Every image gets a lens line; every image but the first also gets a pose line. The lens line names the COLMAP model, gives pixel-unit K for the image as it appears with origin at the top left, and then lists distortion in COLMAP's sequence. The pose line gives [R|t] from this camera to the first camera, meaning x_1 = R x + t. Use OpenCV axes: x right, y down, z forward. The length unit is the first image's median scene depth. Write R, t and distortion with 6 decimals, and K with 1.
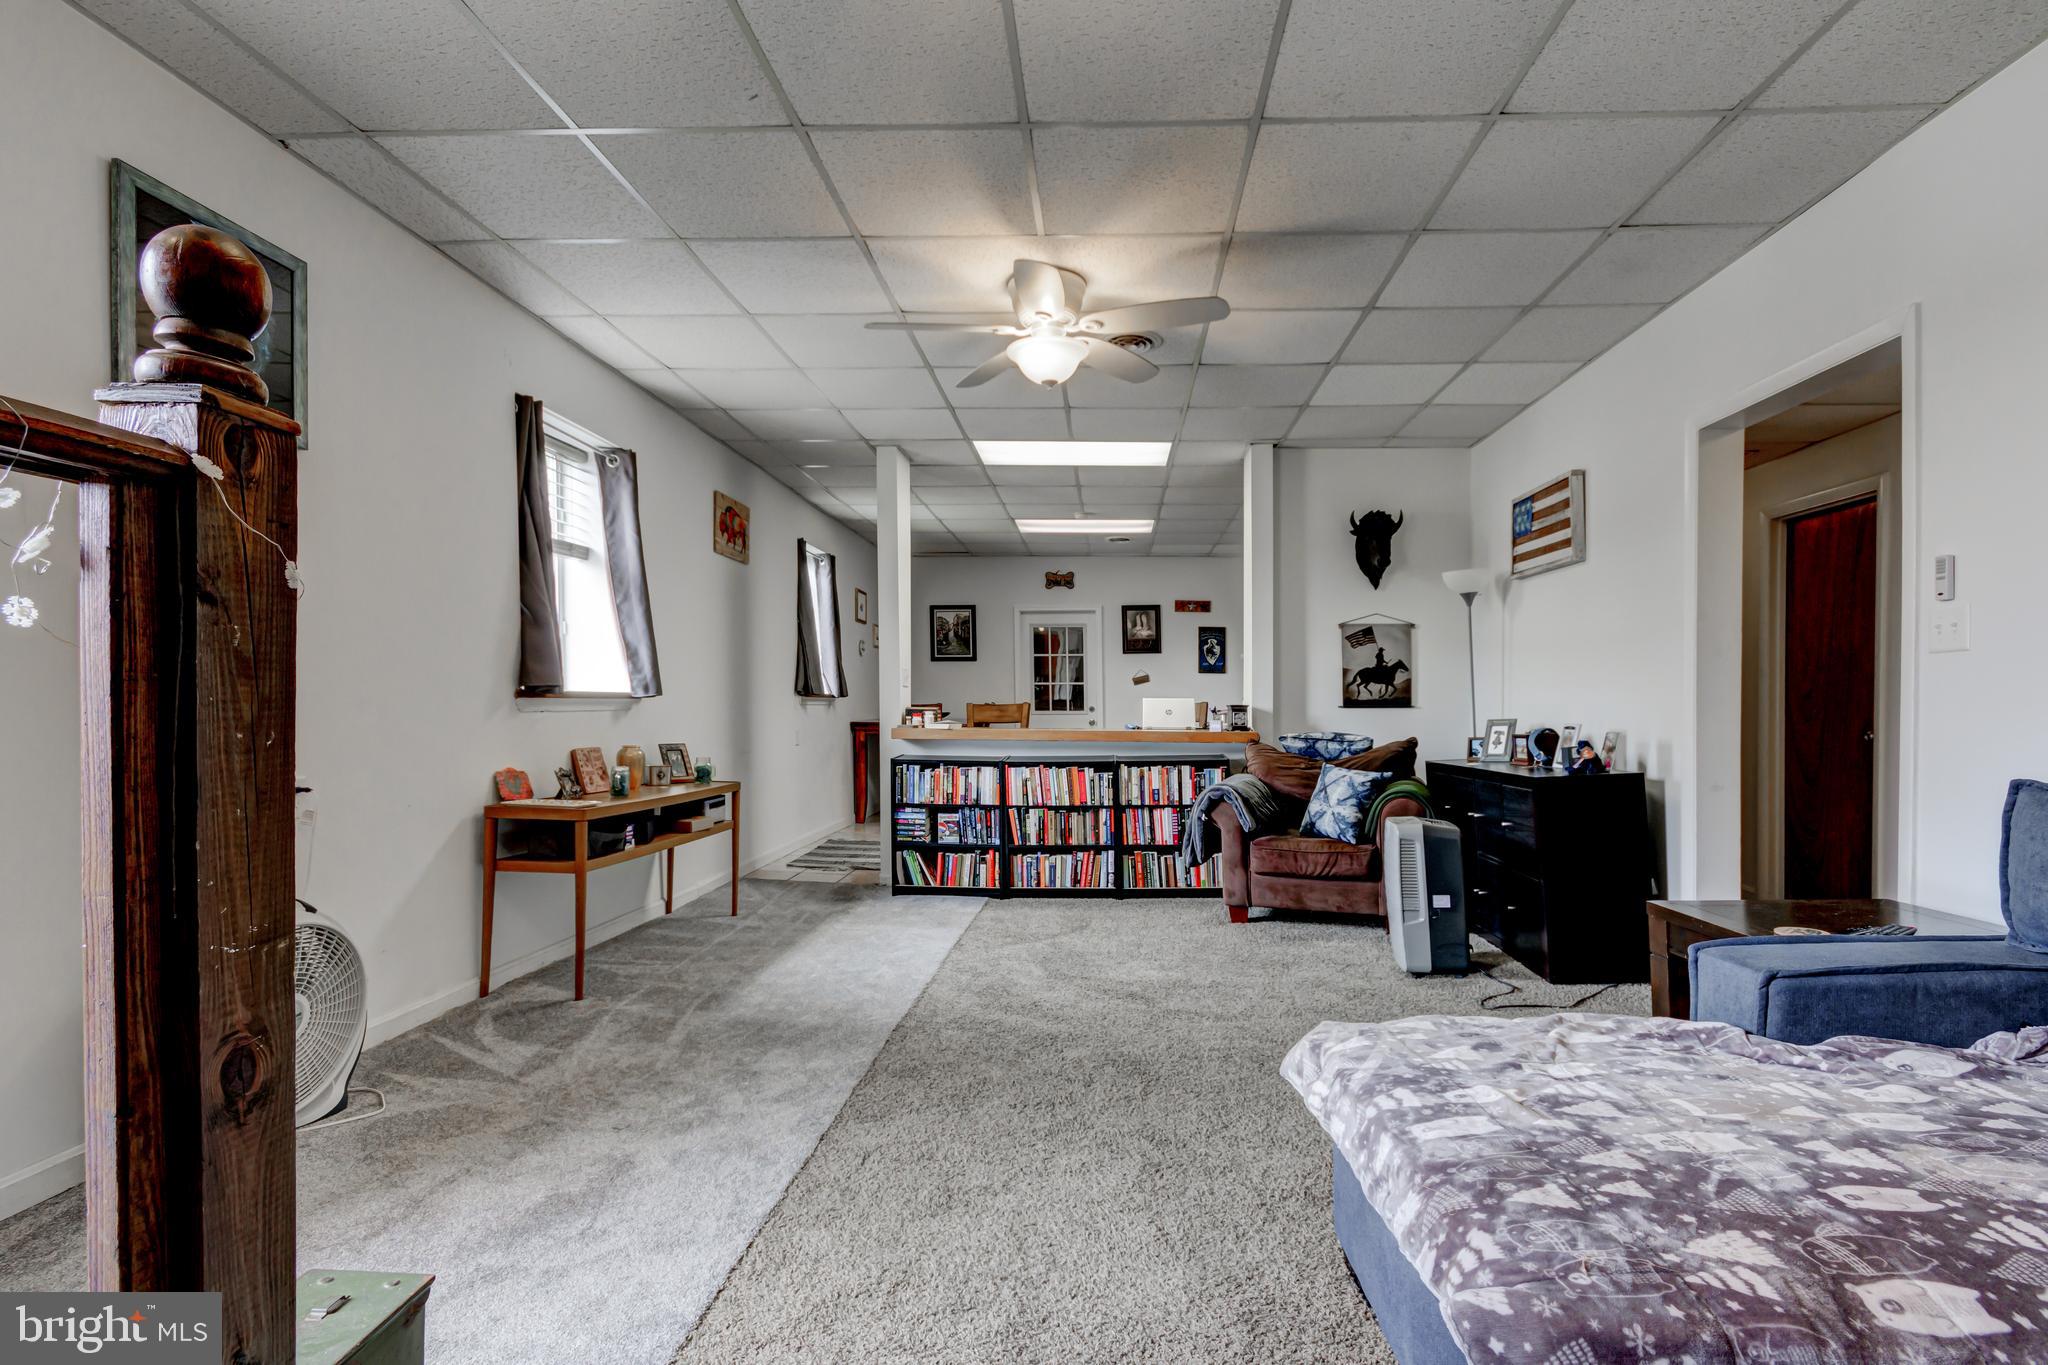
lens RADIAL K [[956.6, 0, 1029.8], [0, 956.6, 695.7], [0, 0, 1]] dist [-0.001346, -0.001052]
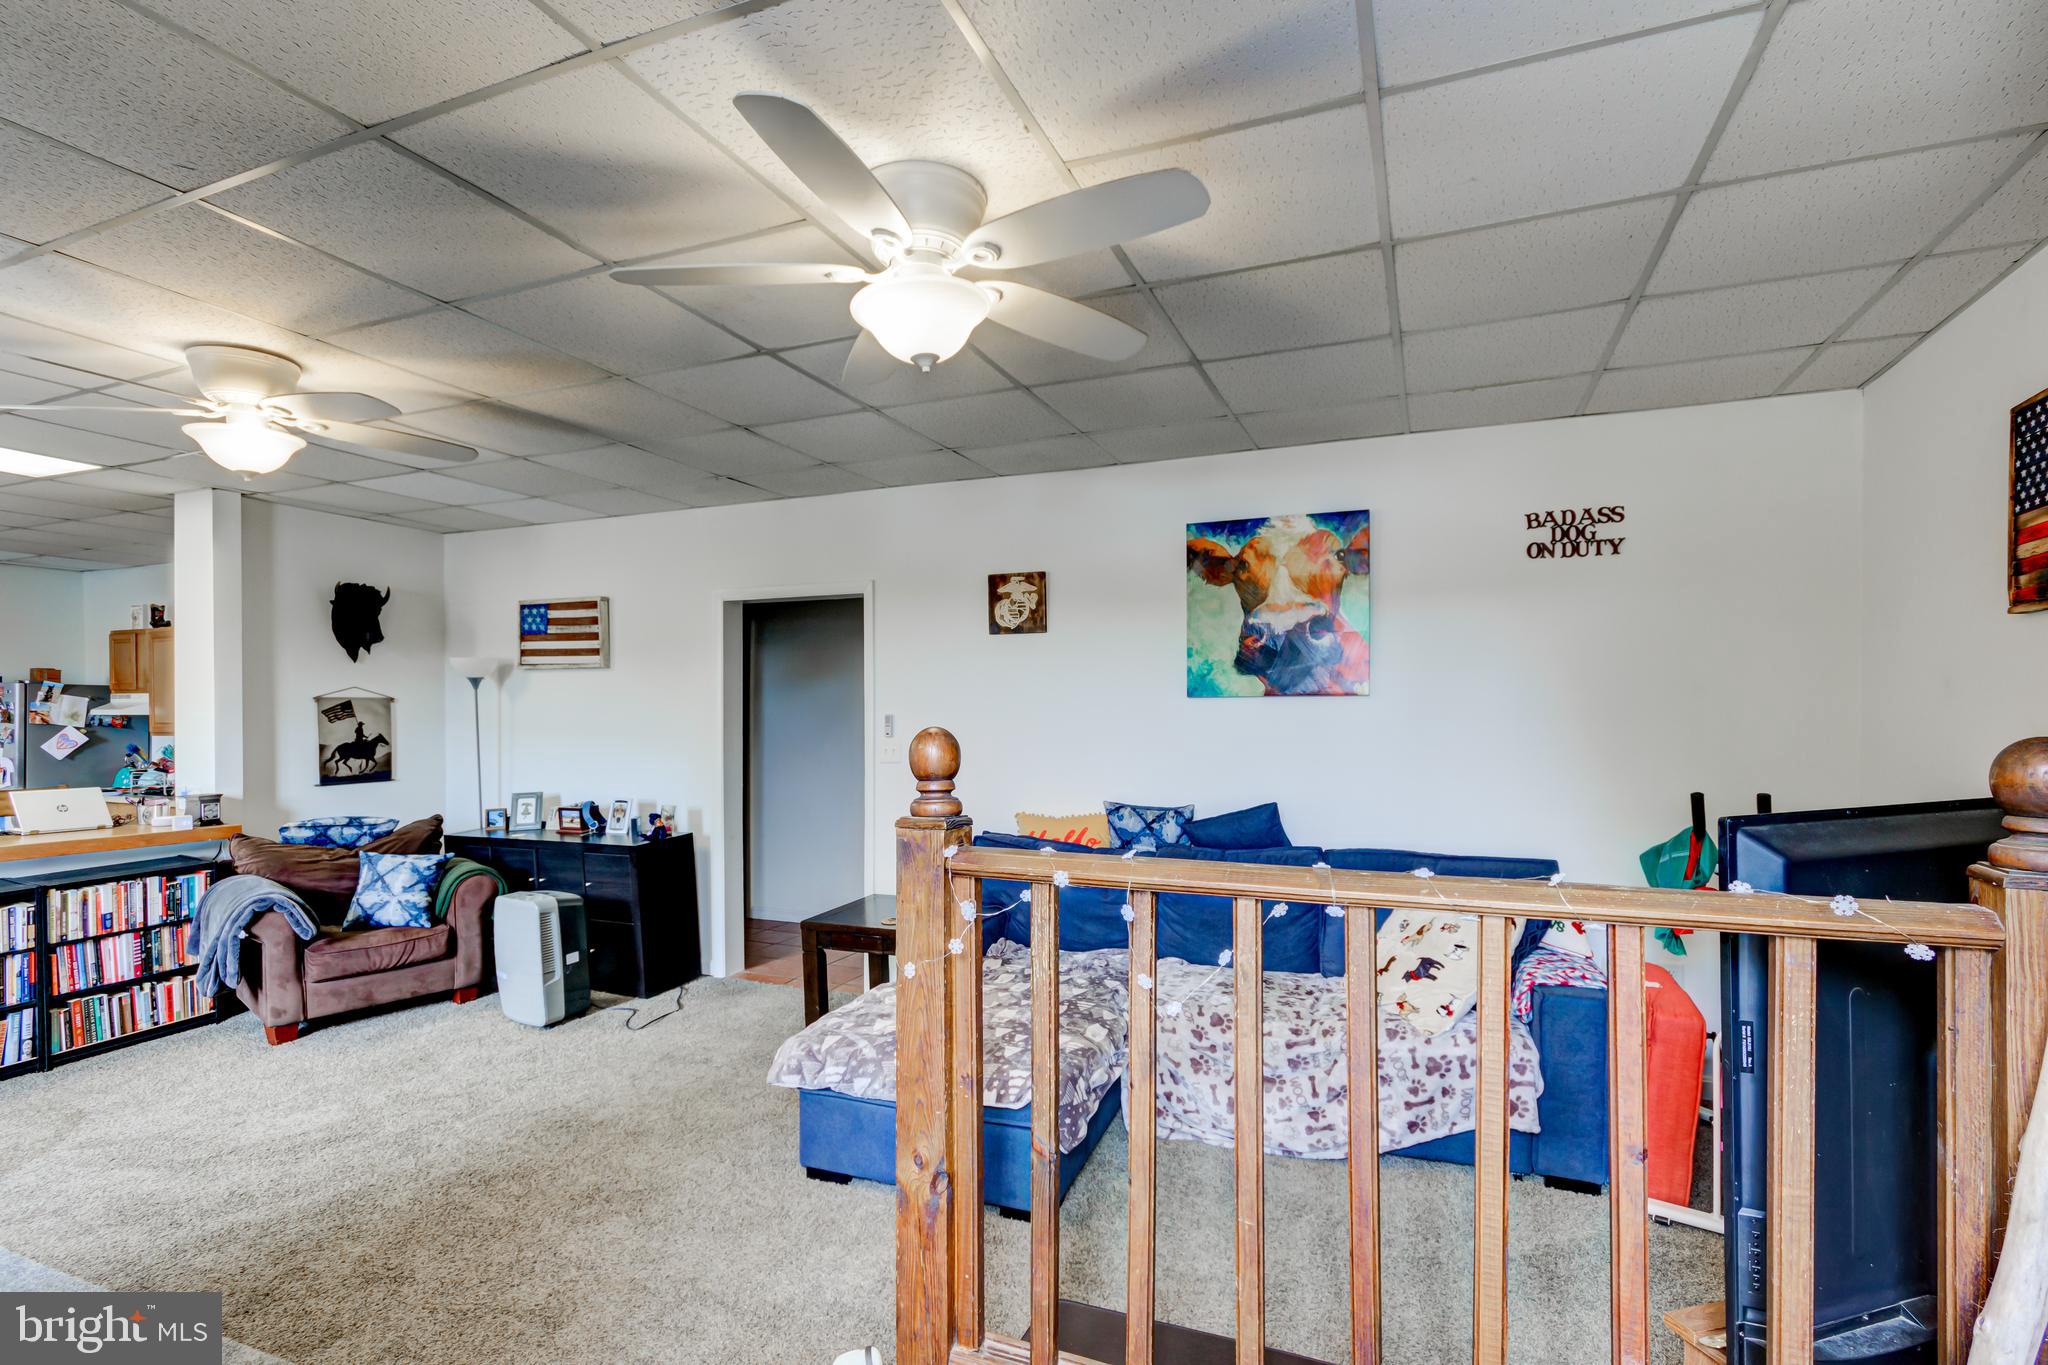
lens RADIAL K [[956.6, 0, 1023.7], [0, 956.6, 695.1], [0, 0, 1]] dist [-0.001346, -0.001052]
pose [[0.345612, 0.007294, 0.938349, -0.374454], [0.003868, 0.999950, -0.009197, -0.077545], [-0.938370, 0.006808, 0.345566, 0.024793]]
